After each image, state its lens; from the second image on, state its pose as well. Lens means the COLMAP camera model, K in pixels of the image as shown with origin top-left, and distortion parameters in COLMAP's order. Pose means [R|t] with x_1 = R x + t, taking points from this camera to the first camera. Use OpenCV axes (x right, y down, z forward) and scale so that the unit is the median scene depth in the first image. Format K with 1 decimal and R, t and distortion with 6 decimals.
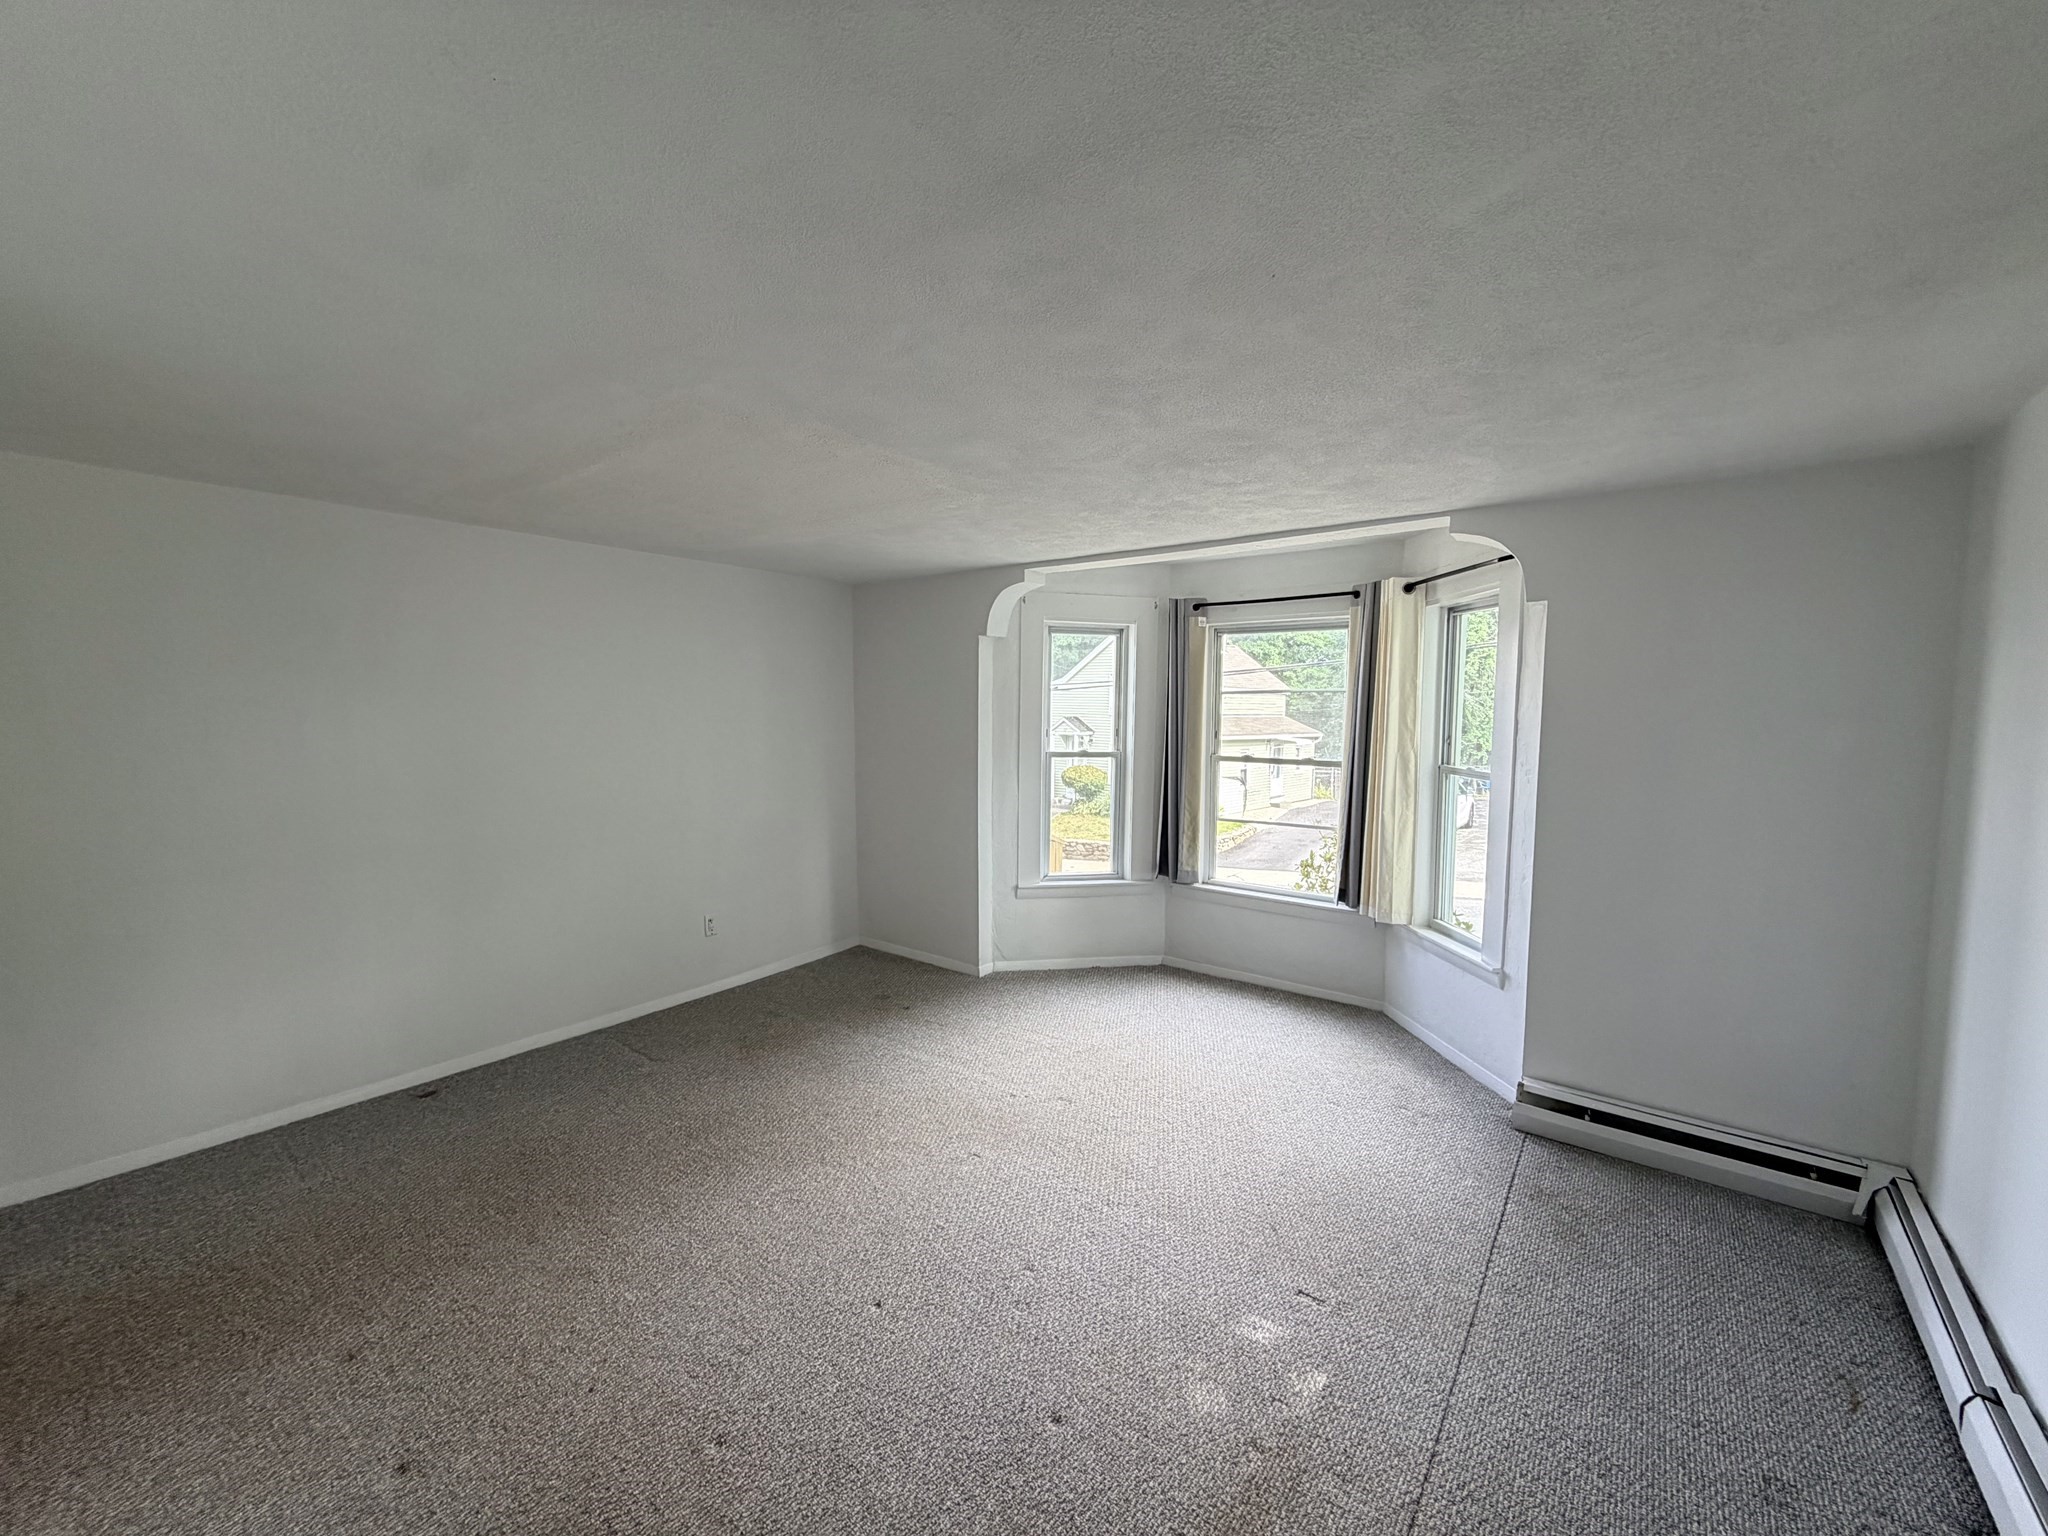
lens RADIAL K [[822.1, 0, 1014.0], [0, 822.1, 767.6], [0, 0, 1]] dist [0.004402, 0.000443]
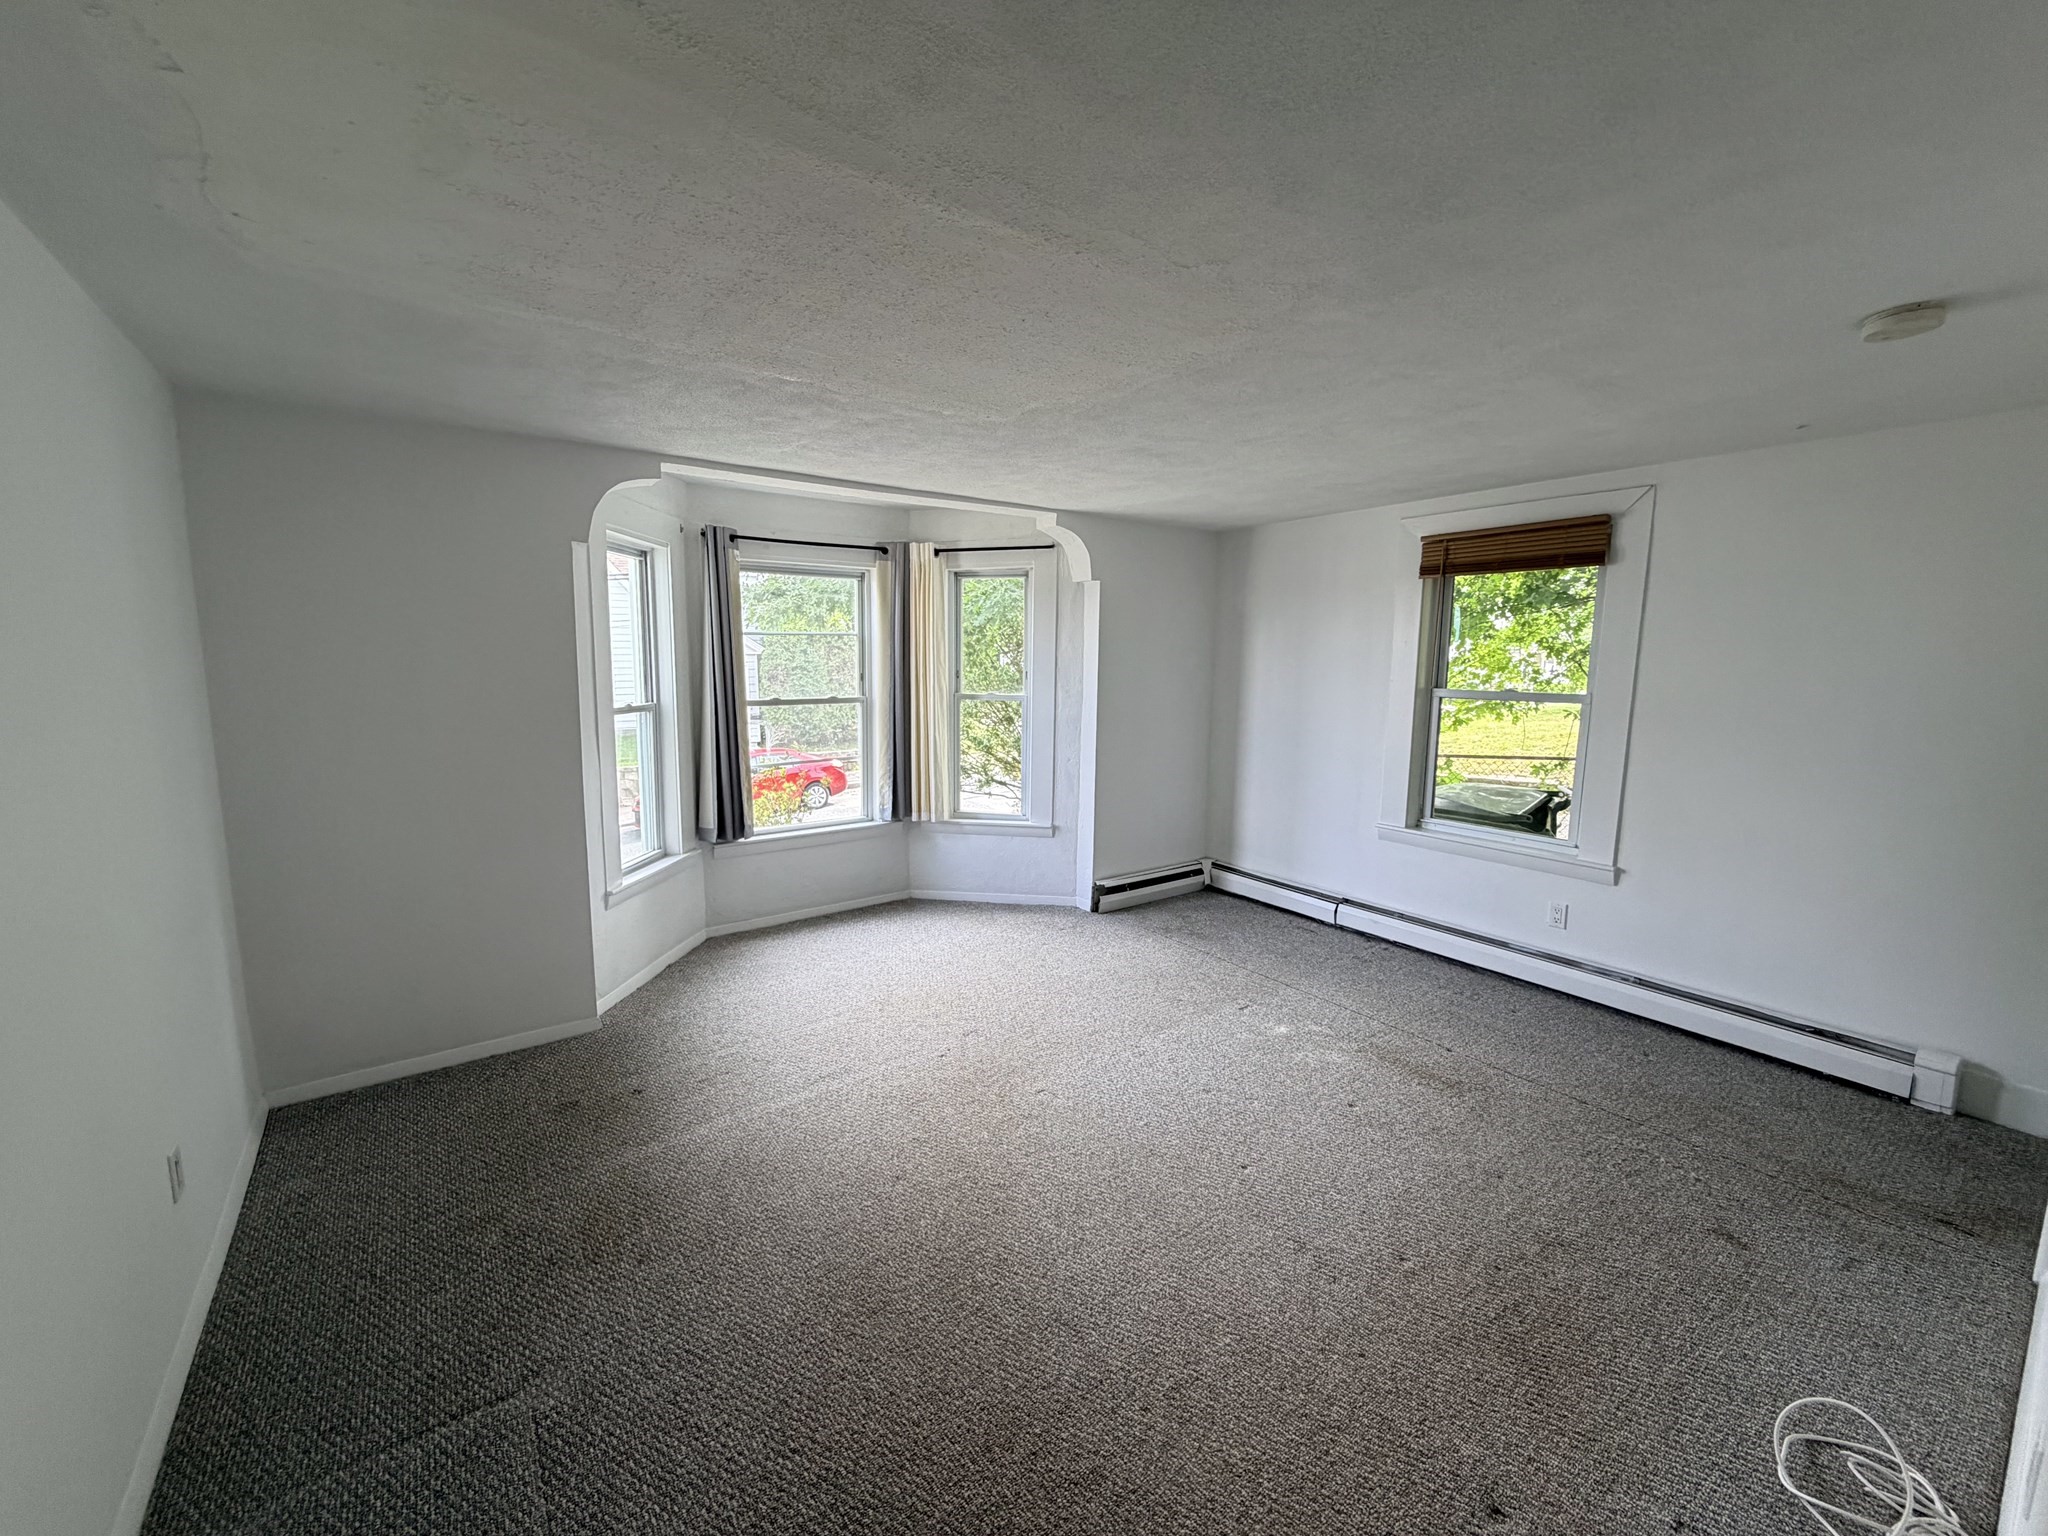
lens RADIAL K [[822.1, 0, 1014.9], [0, 822.1, 774.0], [0, 0, 1]] dist [0.004402, 0.000443]
pose [[0.276728, -0.143000, 0.950249, -0.700246], [0.070179, 0.989232, 0.128430, -0.037229], [-0.958382, 0.031147, 0.283784, 0.528338]]
